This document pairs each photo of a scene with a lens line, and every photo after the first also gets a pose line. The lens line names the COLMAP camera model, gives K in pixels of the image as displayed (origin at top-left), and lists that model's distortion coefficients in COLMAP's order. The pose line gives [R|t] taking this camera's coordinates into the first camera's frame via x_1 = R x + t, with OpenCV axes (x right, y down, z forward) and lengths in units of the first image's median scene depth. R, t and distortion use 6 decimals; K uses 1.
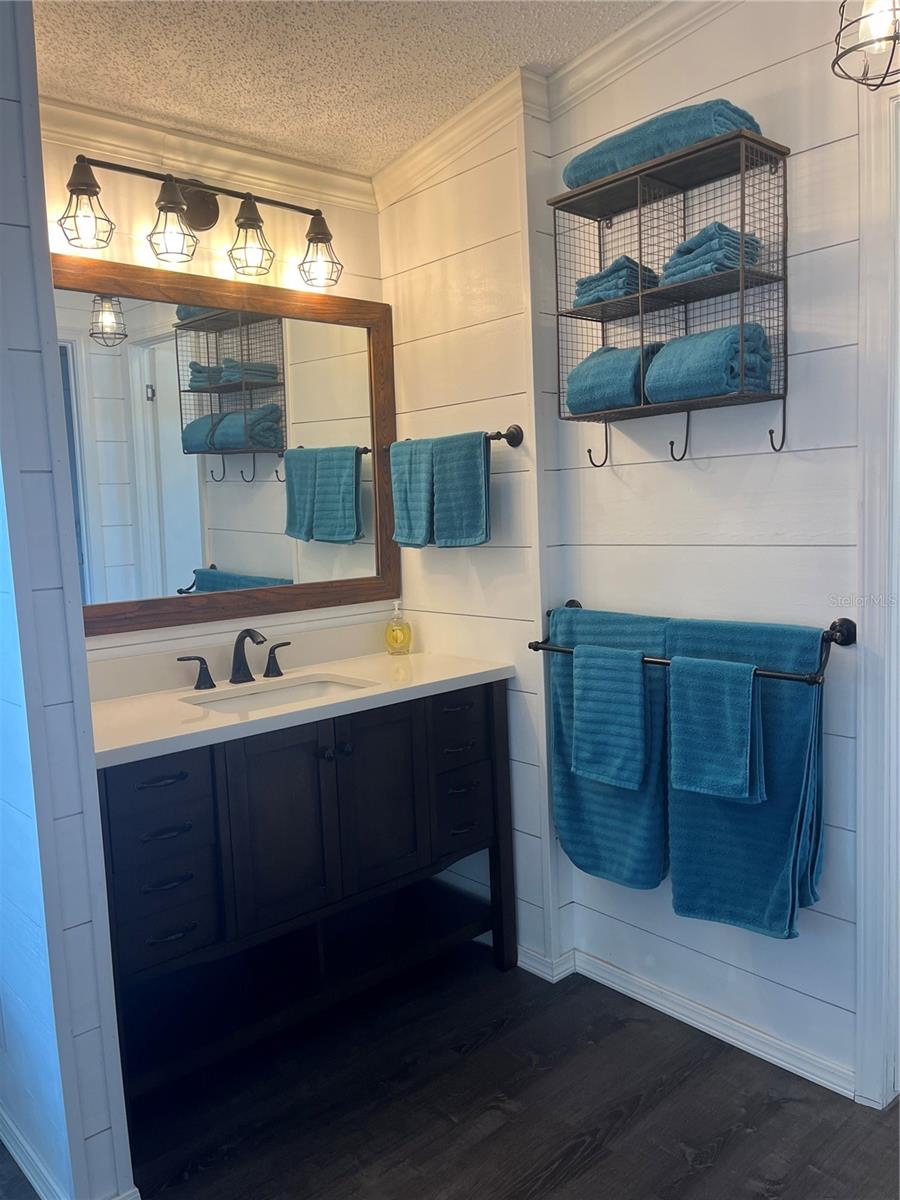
lens RADIAL K [[910.0, 0, 450.0], [0, 910.0, 600.0], [0, 0, 1]] dist [0.080799, -0.112677]
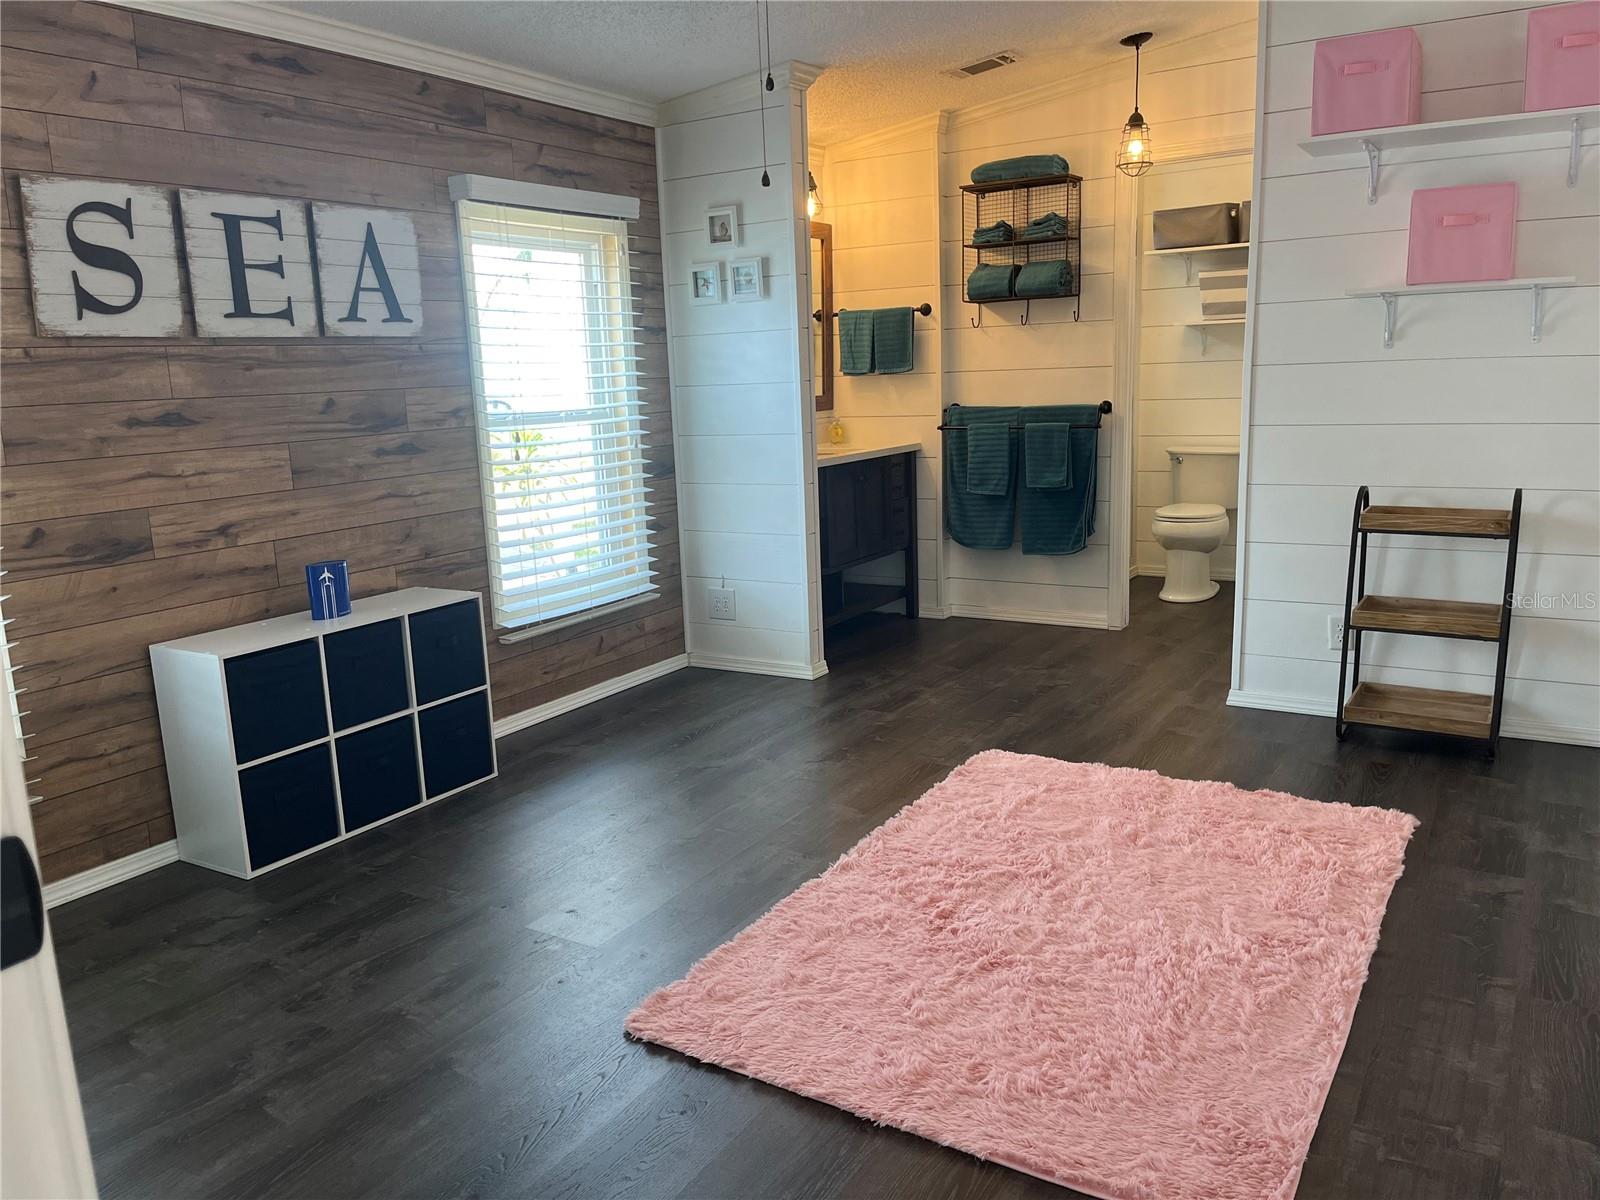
lens RADIAL K [[1213.3, 0, 789.8], [0, 1213.3, 600.1], [0, 0, 1]] dist [0.080799, -0.112677]
pose [[0.953416, -0.056984, 0.296226, -1.012895], [0.032126, 0.995592, 0.088120, 0.184123], [-0.299942, -0.074499, 0.951044, -1.352672]]
